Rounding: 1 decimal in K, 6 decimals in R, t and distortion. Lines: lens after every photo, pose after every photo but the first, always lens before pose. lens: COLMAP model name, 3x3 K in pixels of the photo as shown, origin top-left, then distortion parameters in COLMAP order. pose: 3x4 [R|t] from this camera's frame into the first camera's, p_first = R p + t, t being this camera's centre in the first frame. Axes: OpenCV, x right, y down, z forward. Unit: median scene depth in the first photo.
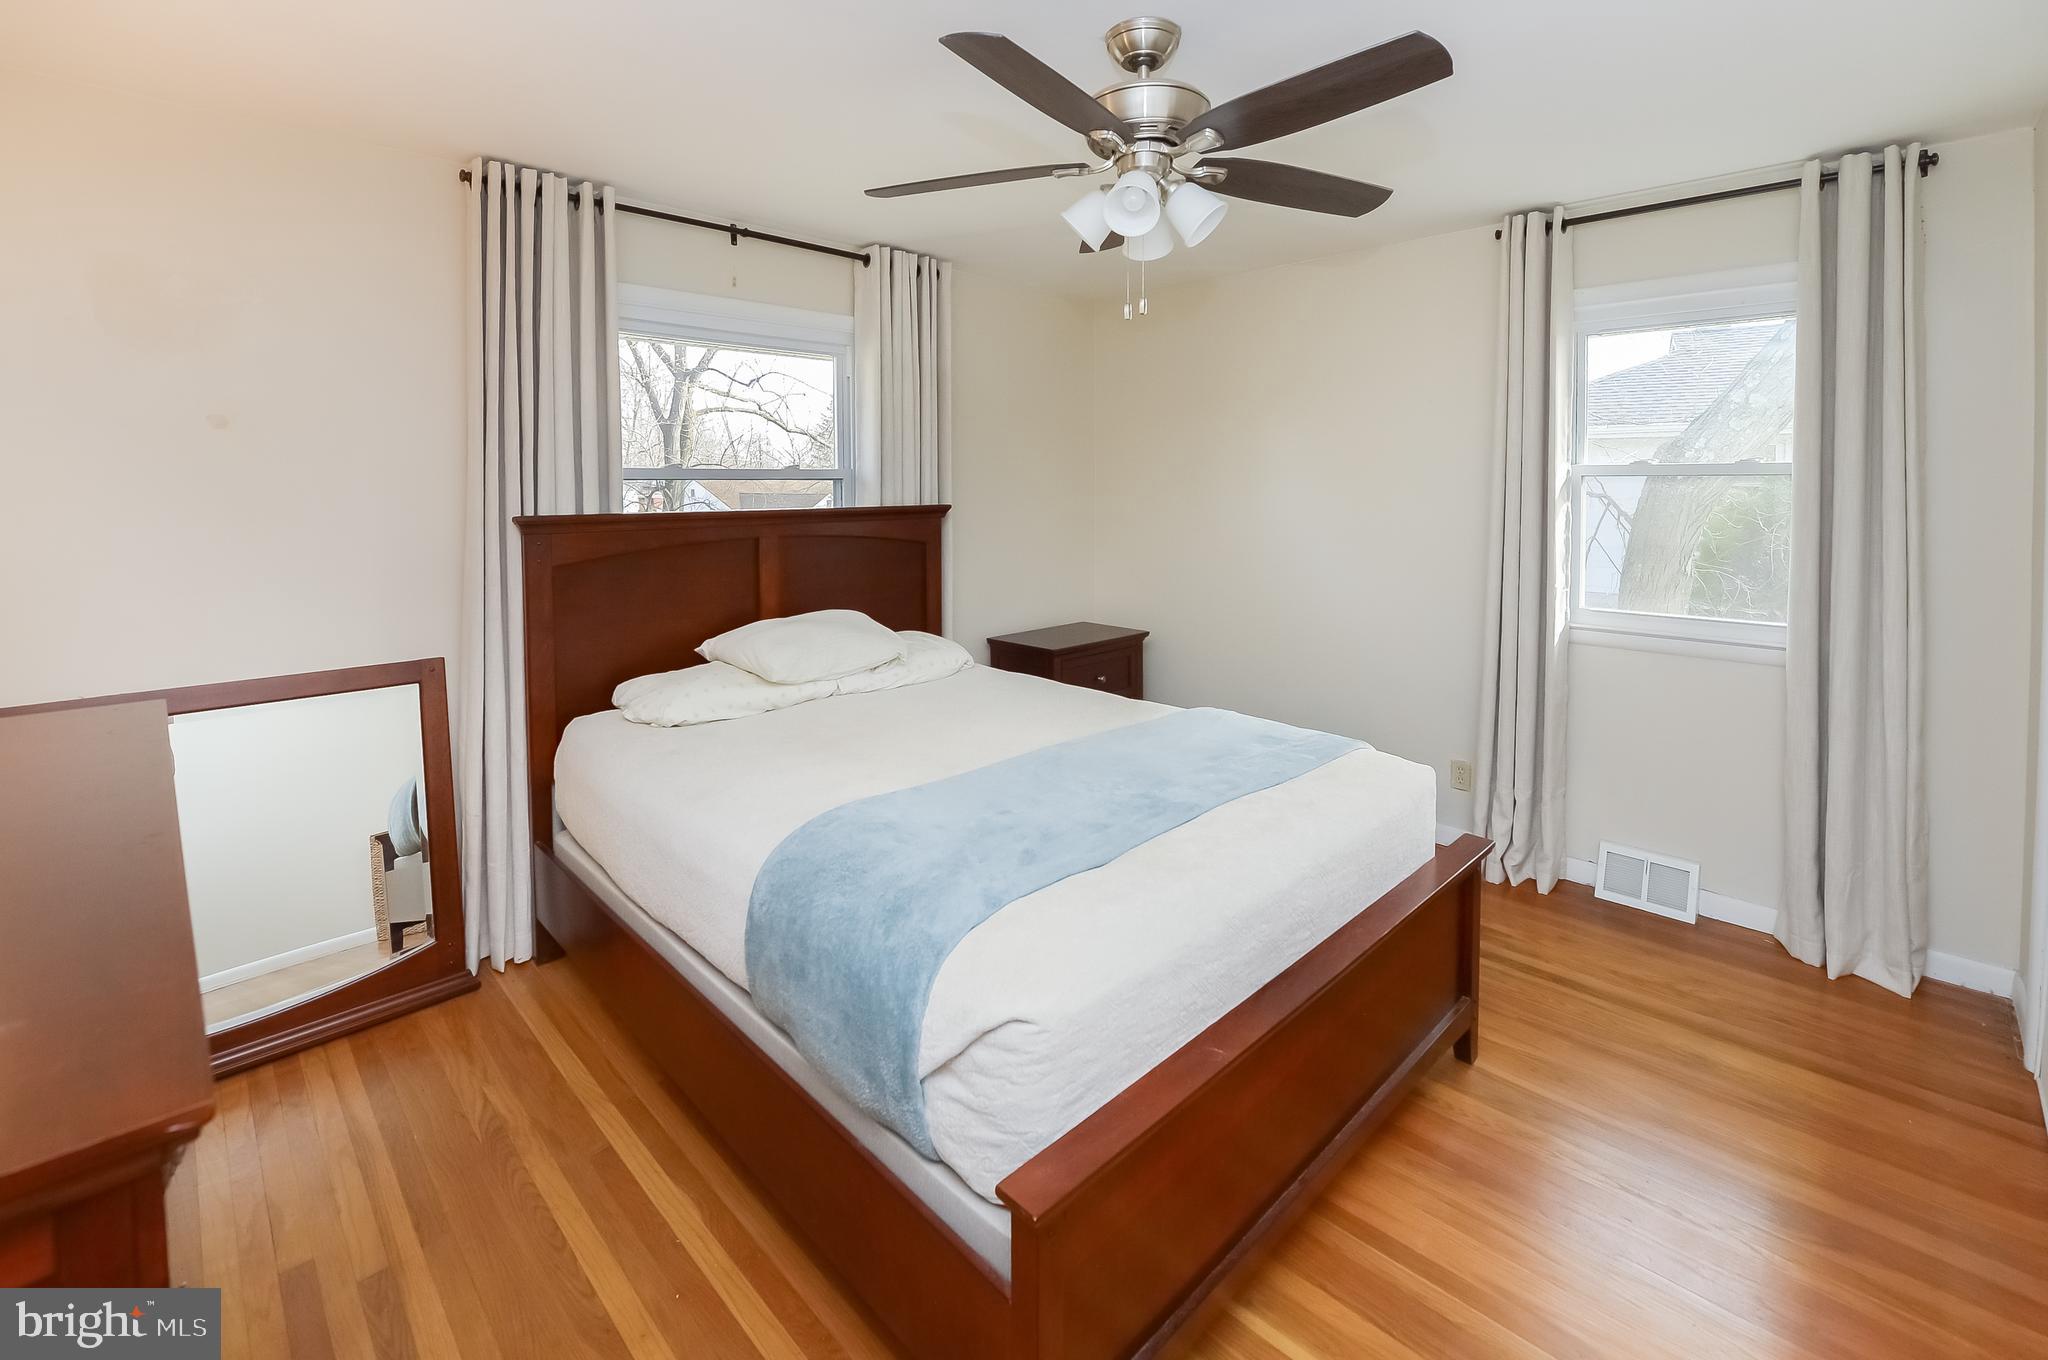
lens RADIAL K [[888.9, 0, 1049.7], [0, 888.9, 496.6], [0, 0, 1]] dist [-0.020698, -0.000325]
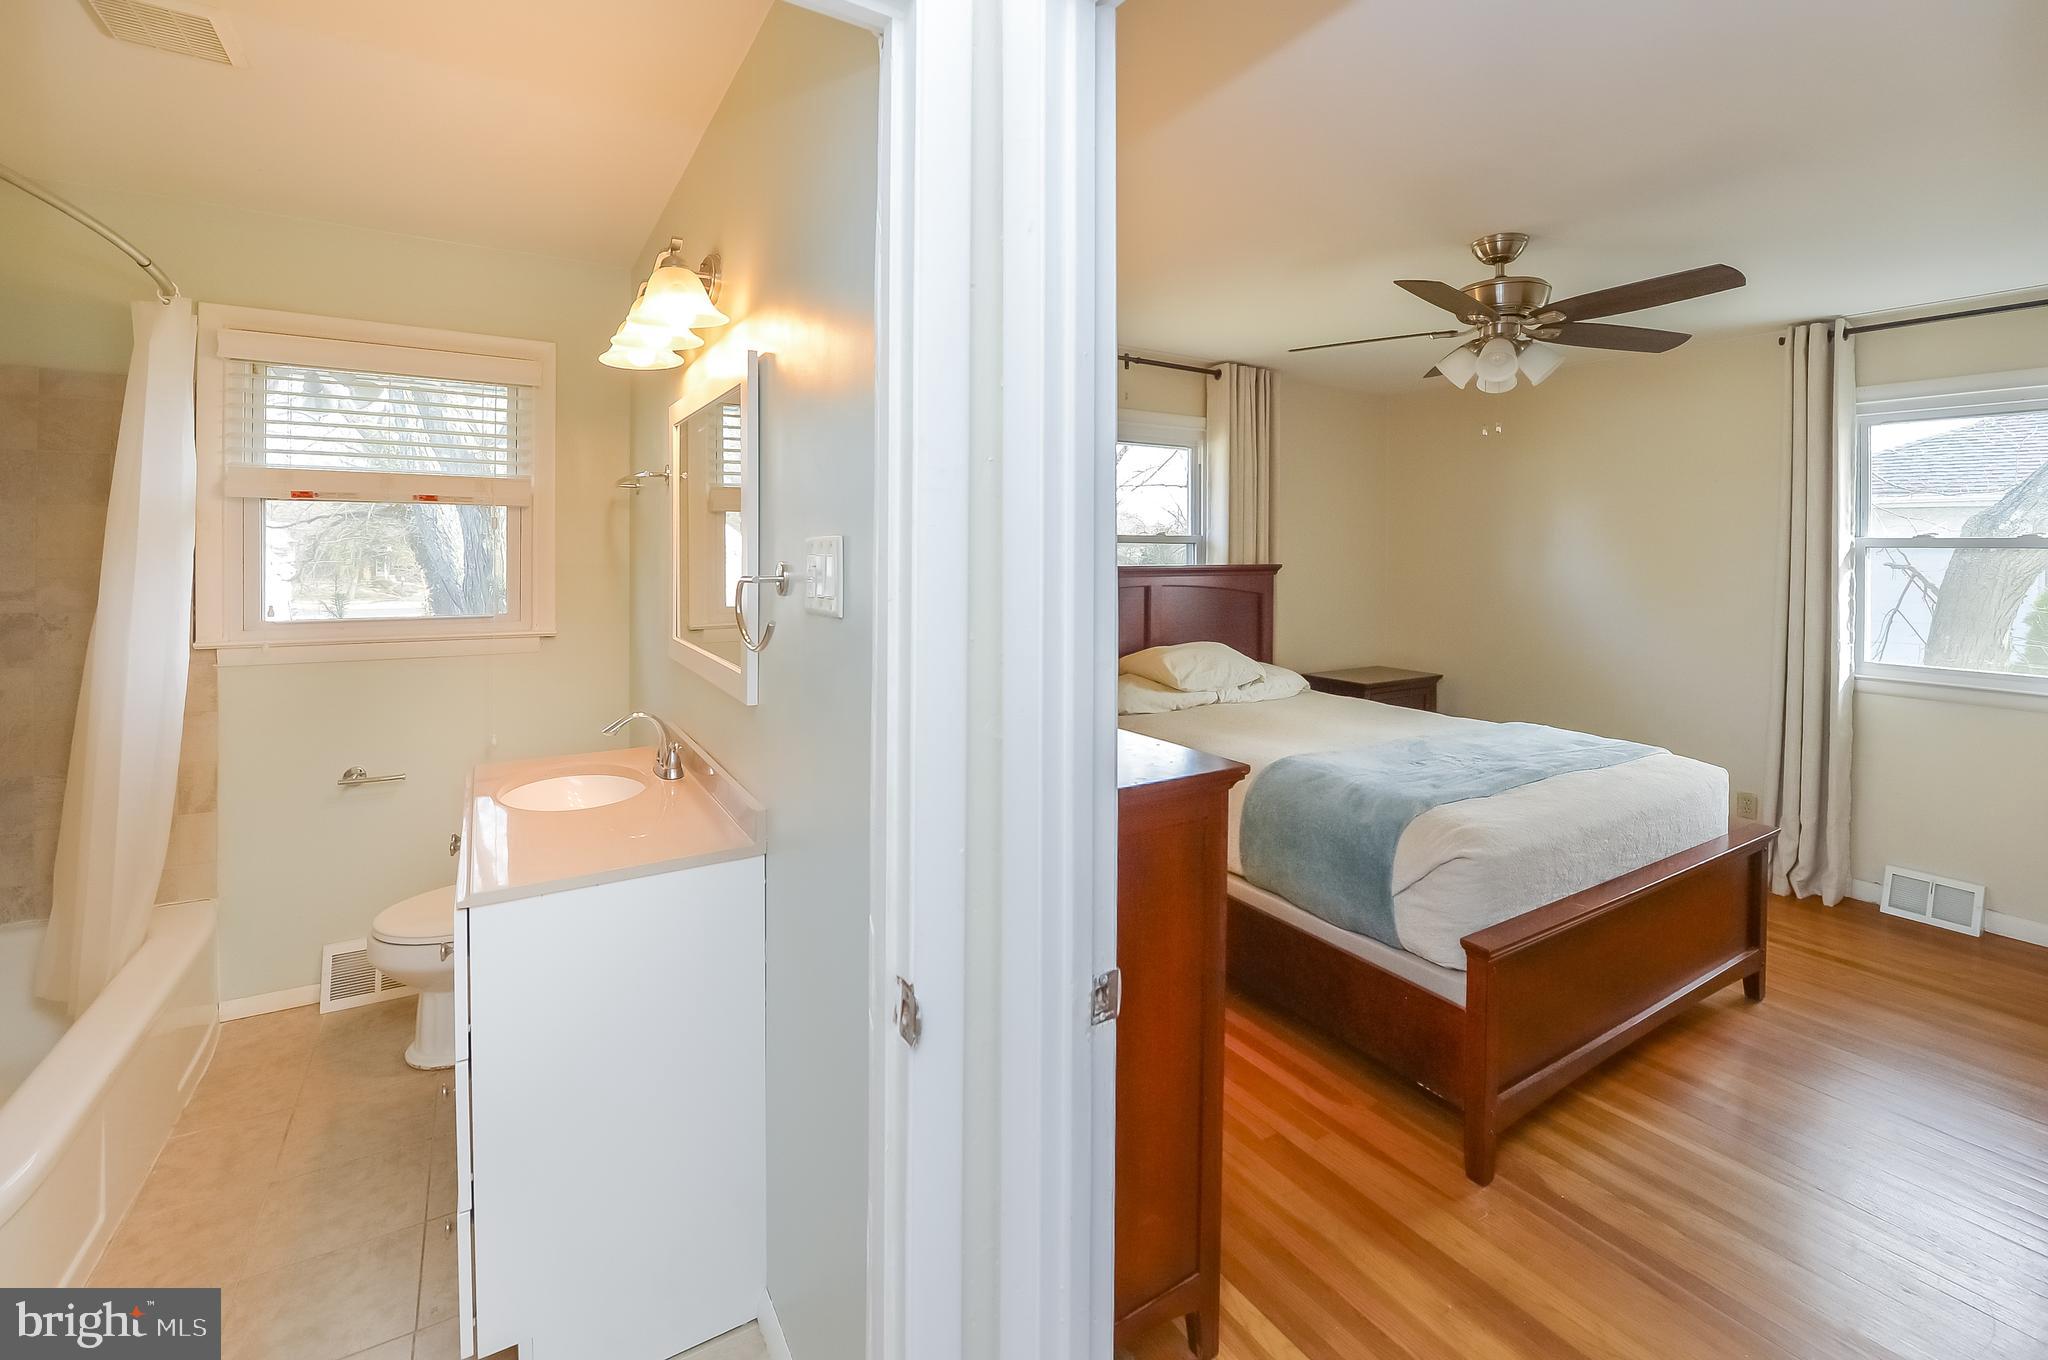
lens RADIAL K [[881.3, 0, 1054.3], [0, 881.3, 540.0], [0, 0, 1]] dist [-0.002370, -0.008056]
pose [[0.974506, 0.008083, -0.224217, -0.176870], [-0.013536, 0.999649, -0.022791, 0.008645], [0.223954, 0.025245, 0.974273, -0.356492]]
